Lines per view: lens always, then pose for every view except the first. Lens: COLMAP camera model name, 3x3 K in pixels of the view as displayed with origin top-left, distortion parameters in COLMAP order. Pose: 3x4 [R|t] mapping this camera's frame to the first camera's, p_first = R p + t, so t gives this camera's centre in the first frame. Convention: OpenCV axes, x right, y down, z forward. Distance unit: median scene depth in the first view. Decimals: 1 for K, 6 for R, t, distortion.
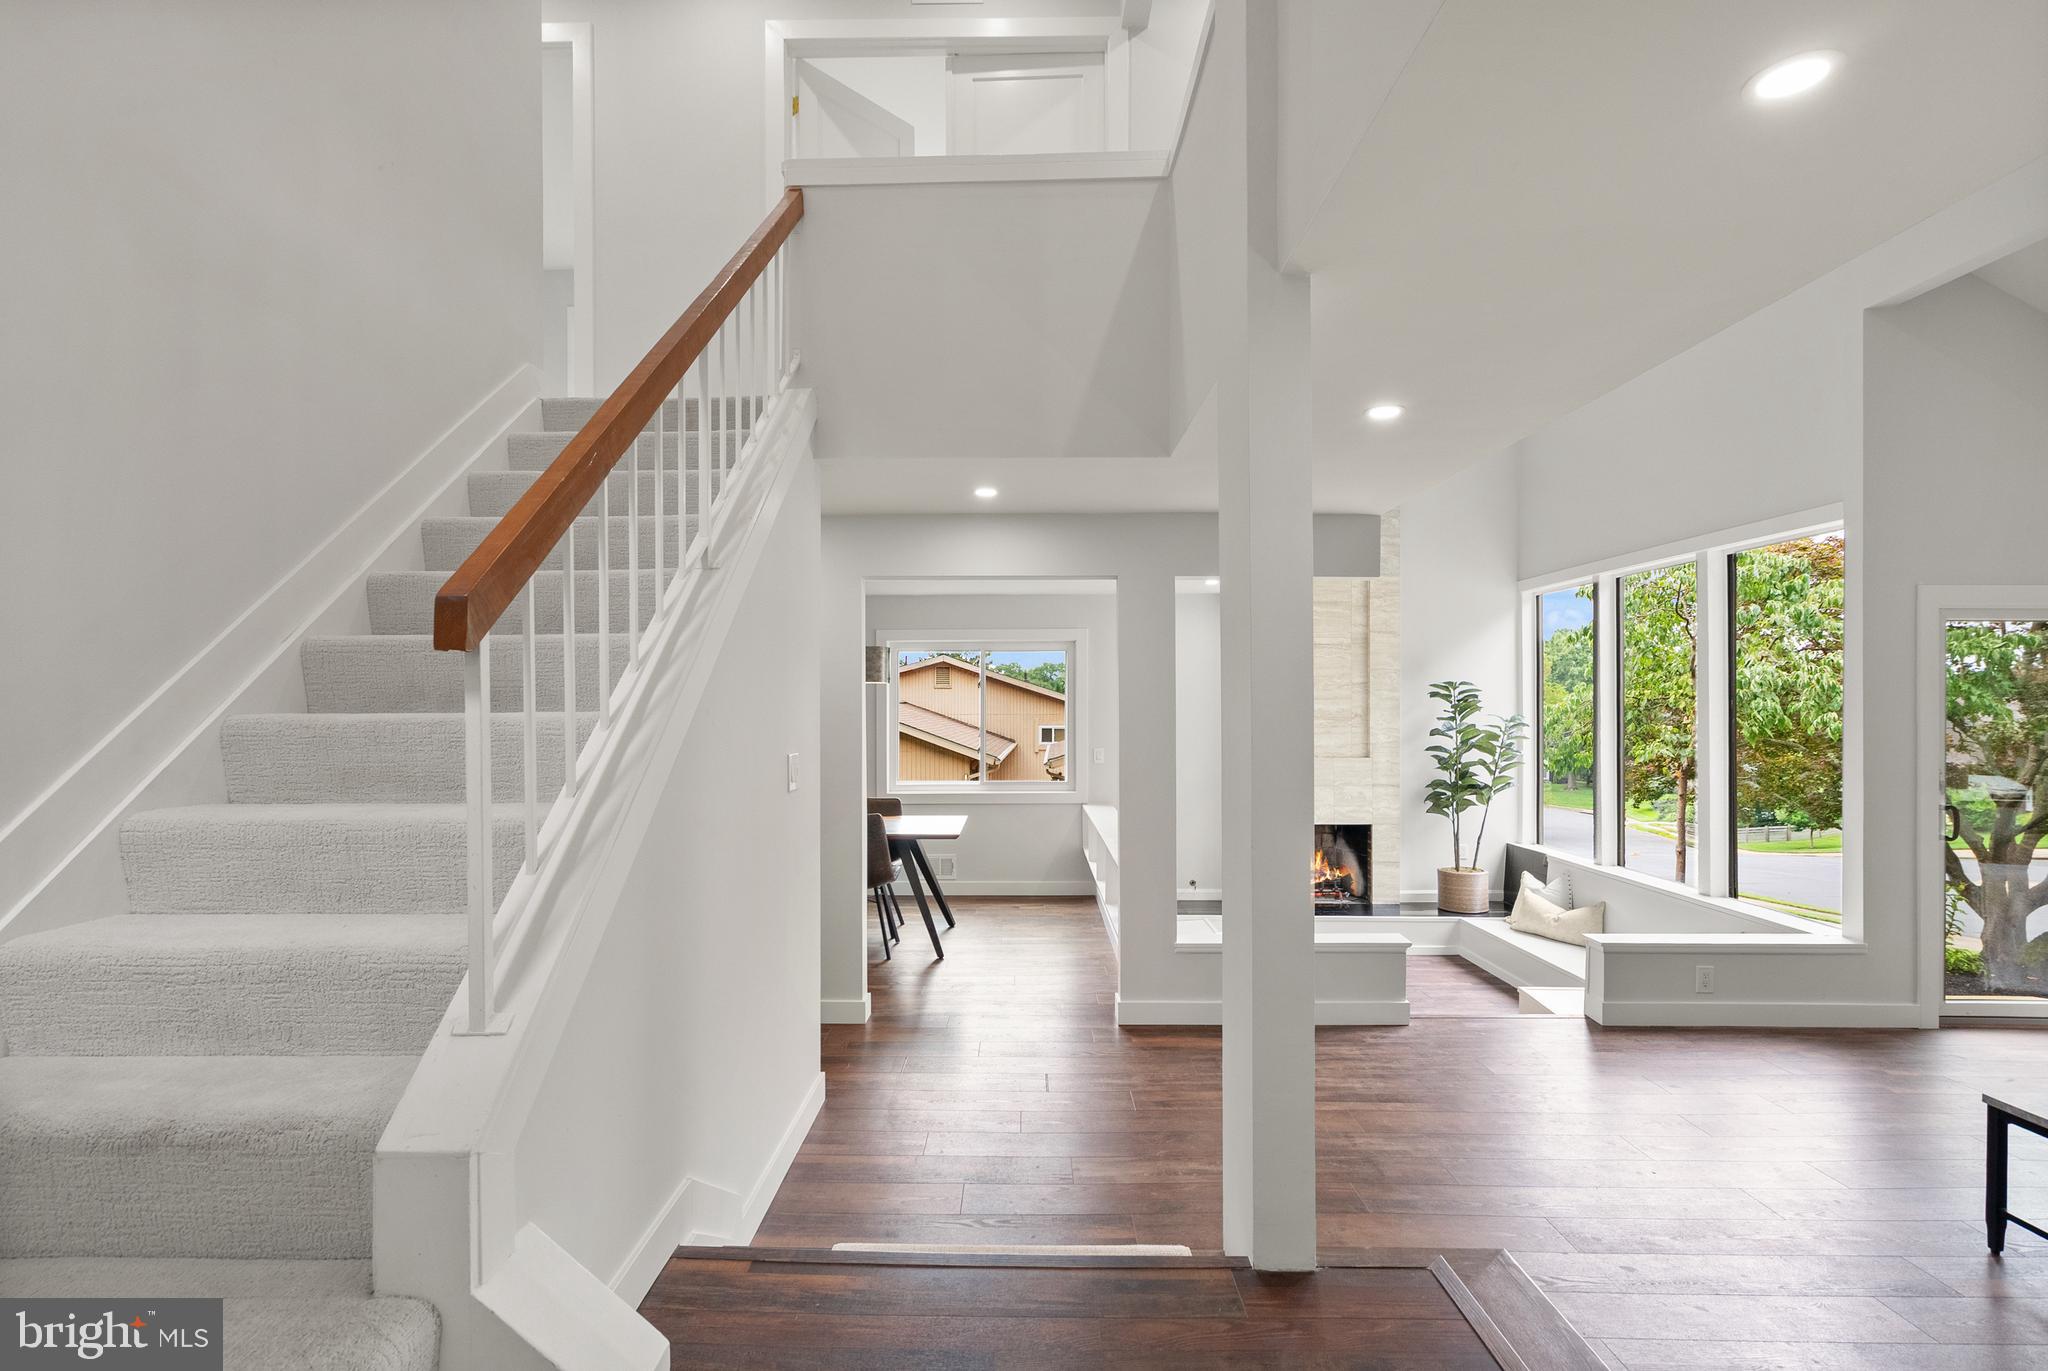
lens RADIAL K [[960.6, 0, 1004.8], [0, 960.6, 691.1], [0, 0, 1]] dist [-0.000080, 0.001667]
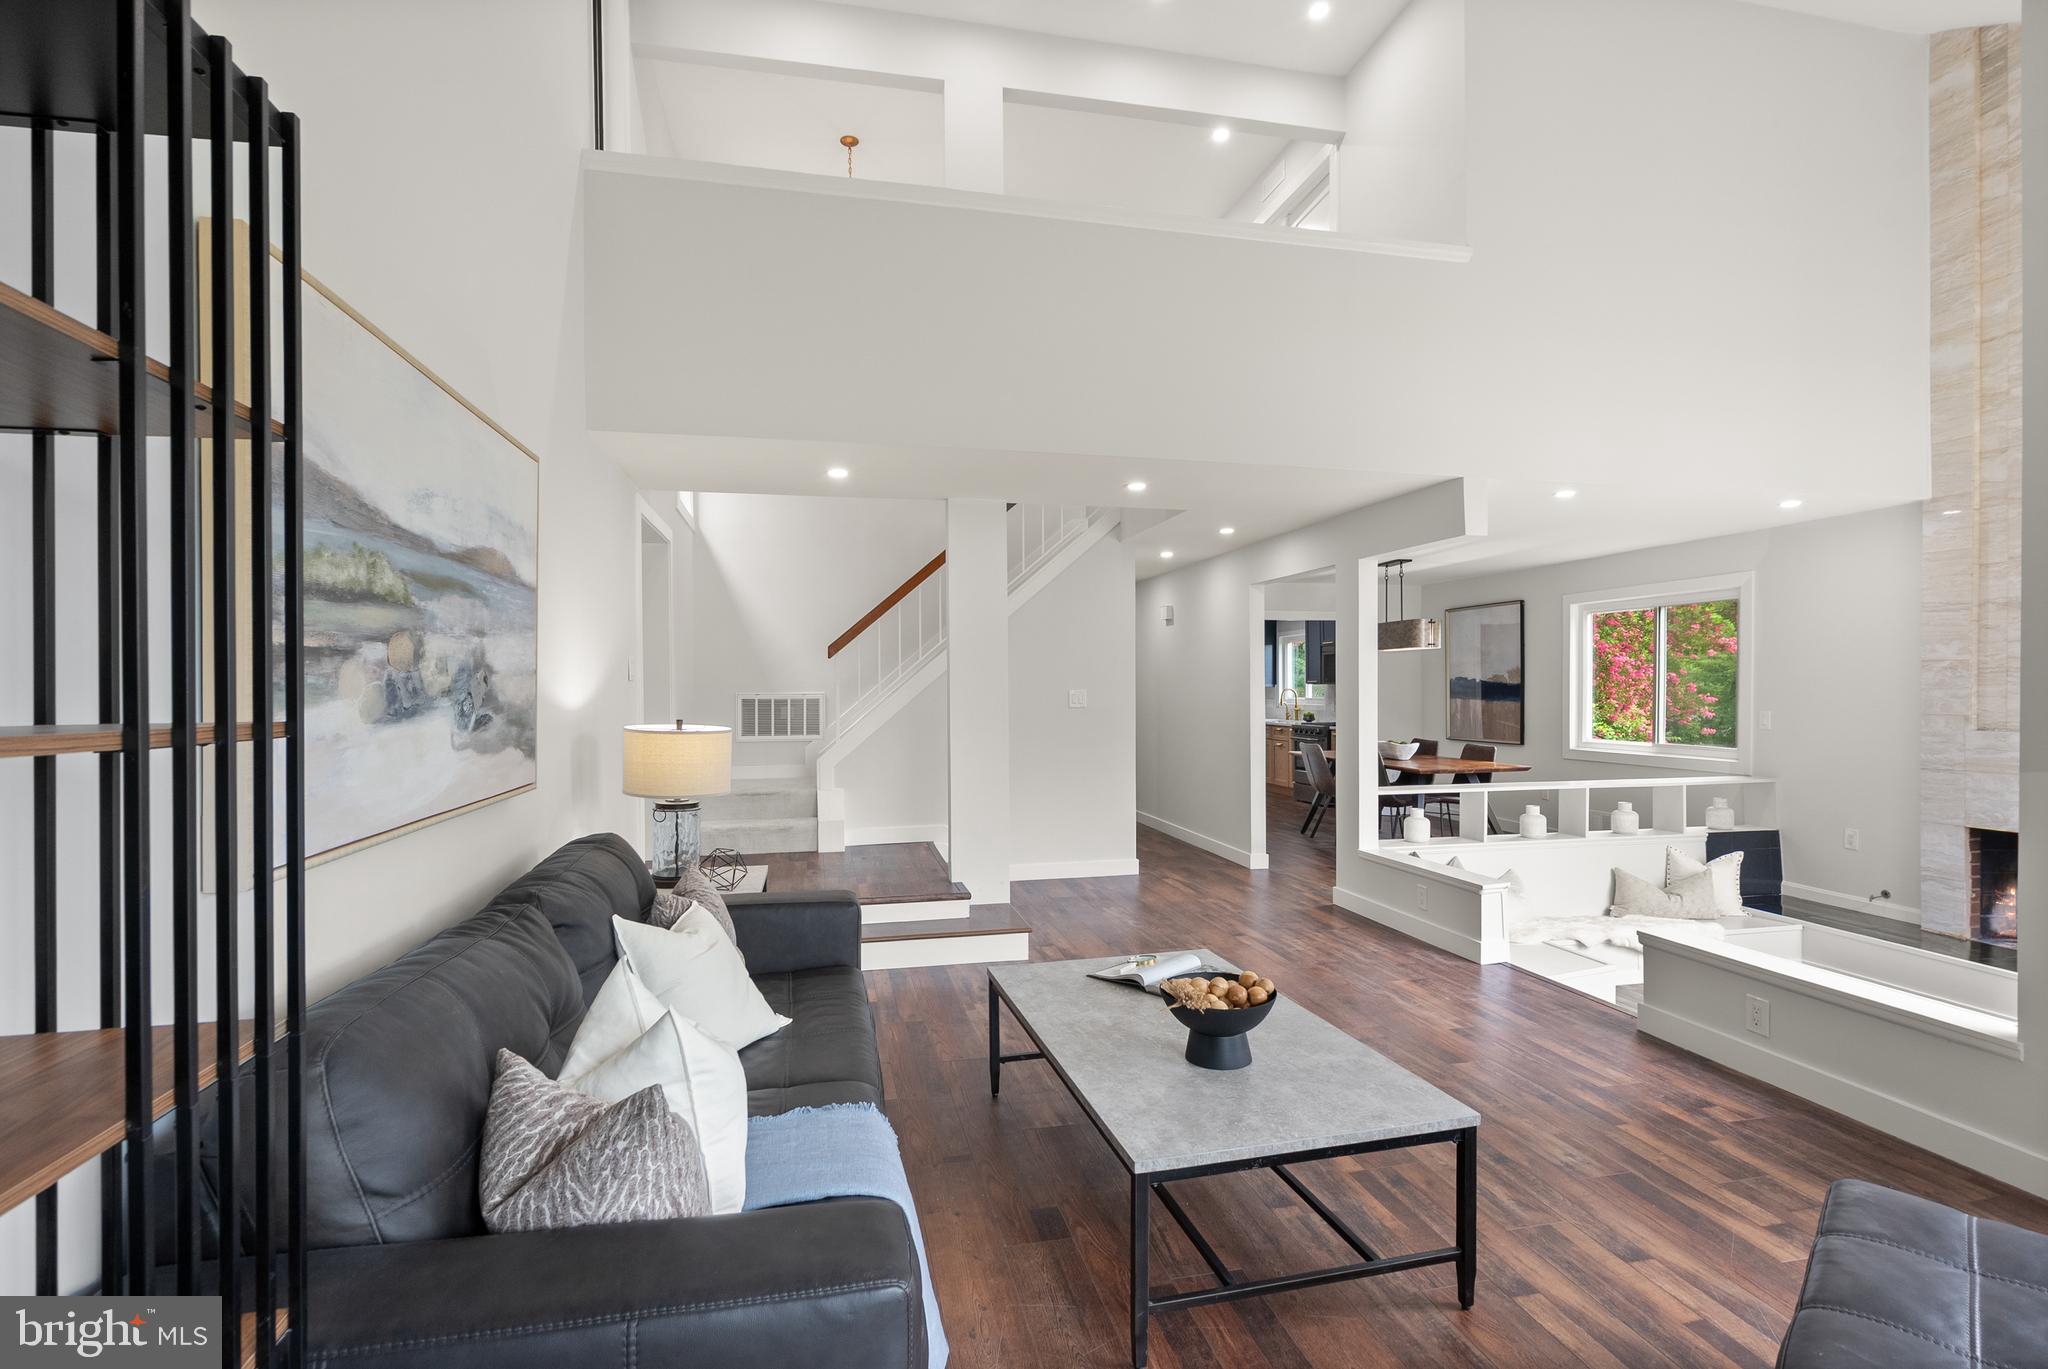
lens RADIAL K [[960.6, 0, 1010.8], [0, 960.6, 689.5], [0, 0, 1]] dist [-0.000080, 0.001667]
pose [[0.216414, 0.003801, -0.976294, 0.804581], [0.016286, 0.999839, 0.007503, 0.024287], [0.976166, -0.017523, 0.216318, 0.182136]]
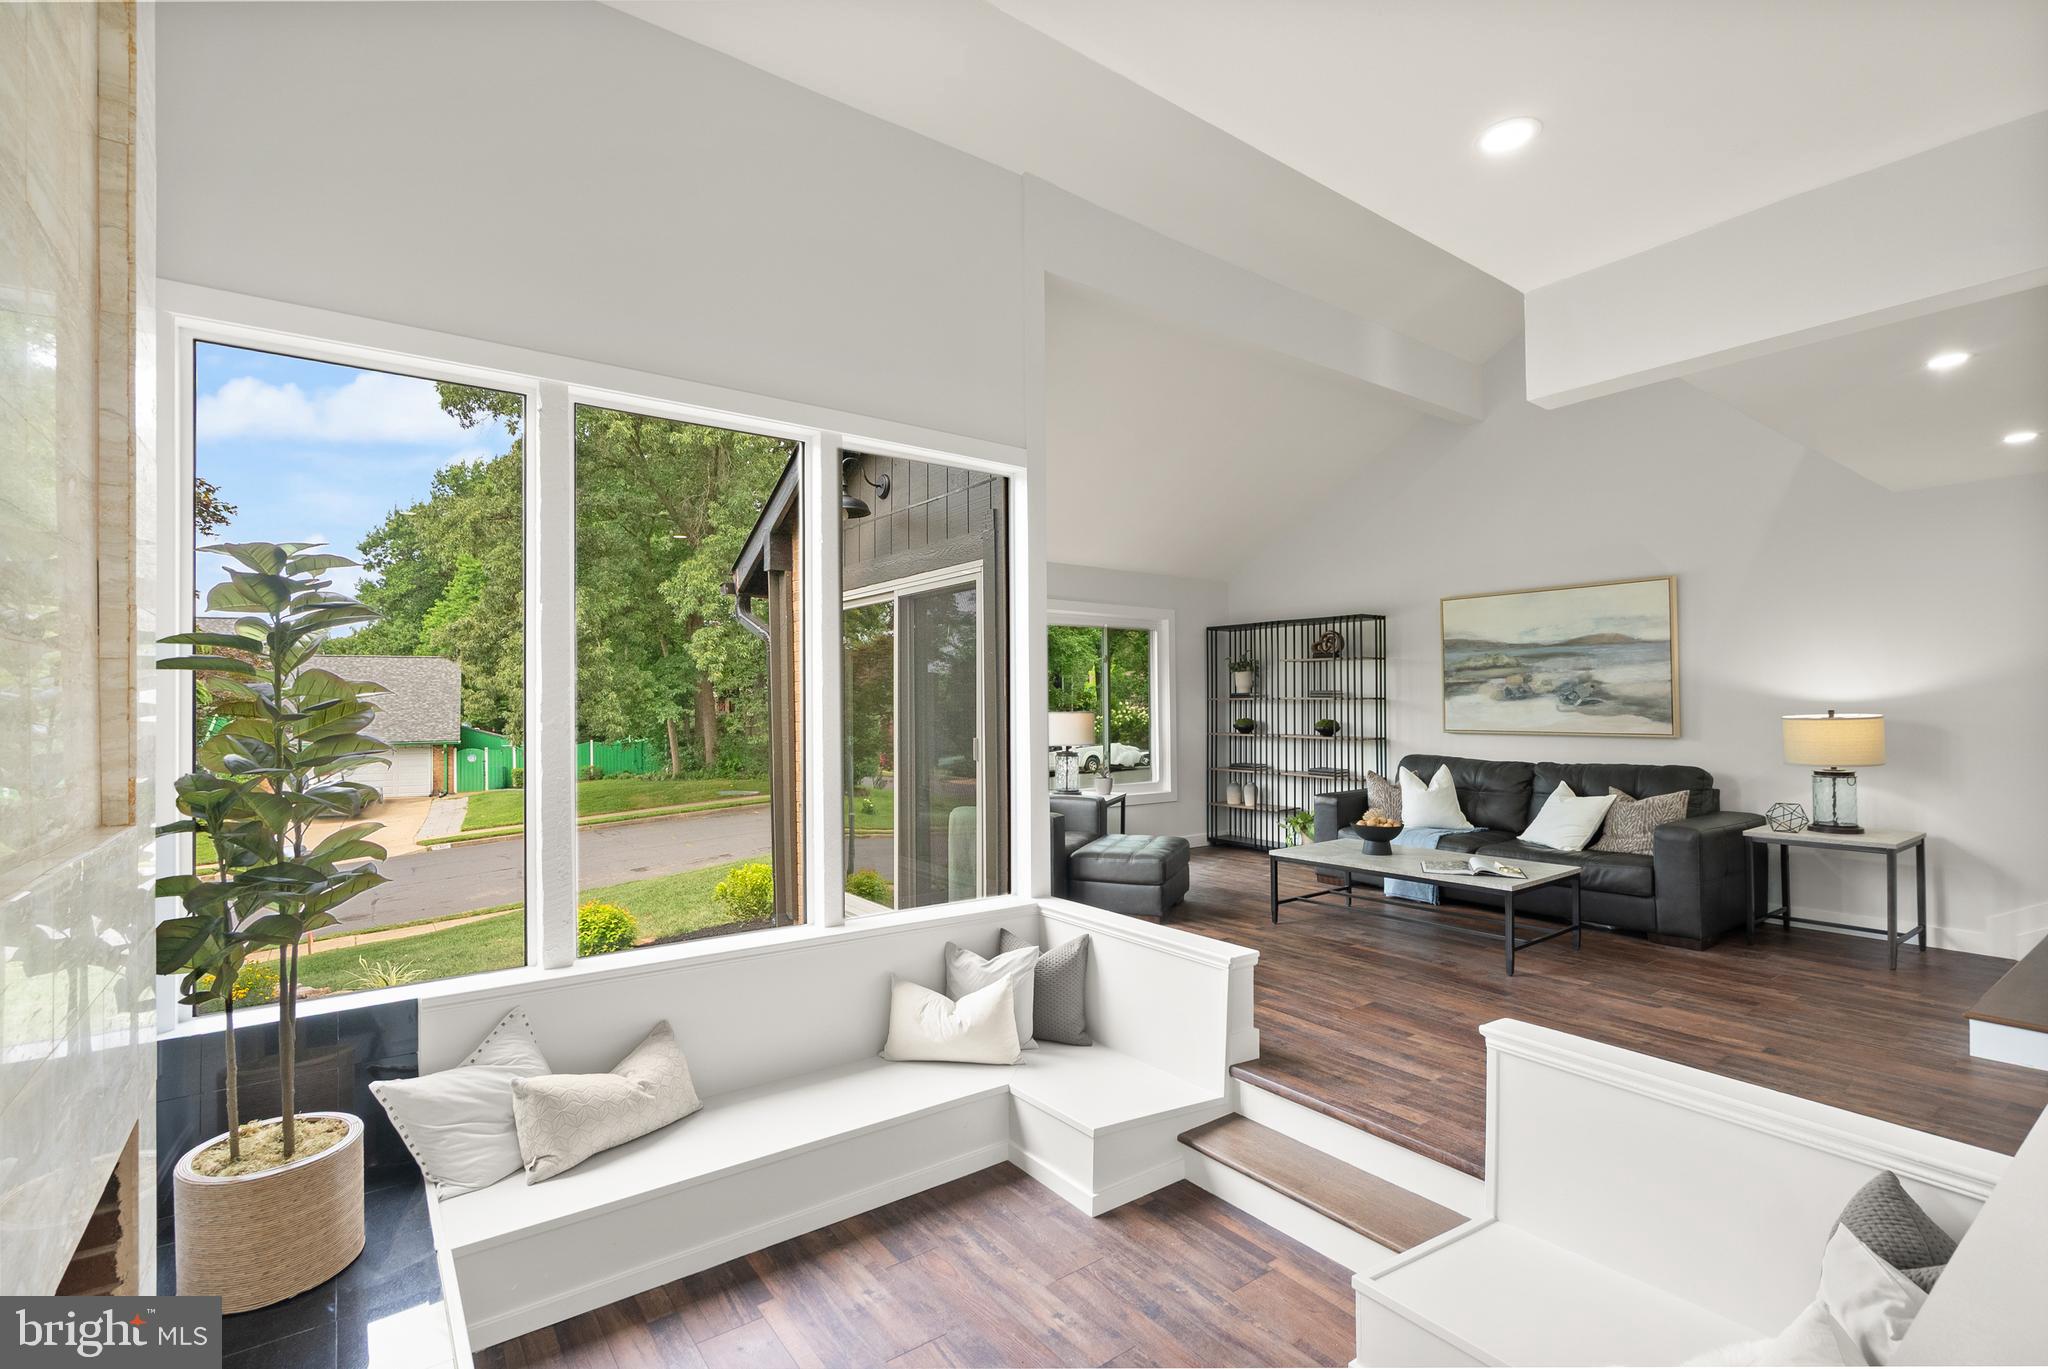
lens RADIAL K [[920.0, 0, 1011.3], [0, 920.0, 697.5], [0, 0, 1]] dist [-0.000540, 0.001237]
pose [[-0.597674, 0.010577, 0.801670, 0.090448], [-0.002809, 0.999879, -0.015286, 0.044323], [-0.801734, -0.011388, -0.597572, 0.982082]]
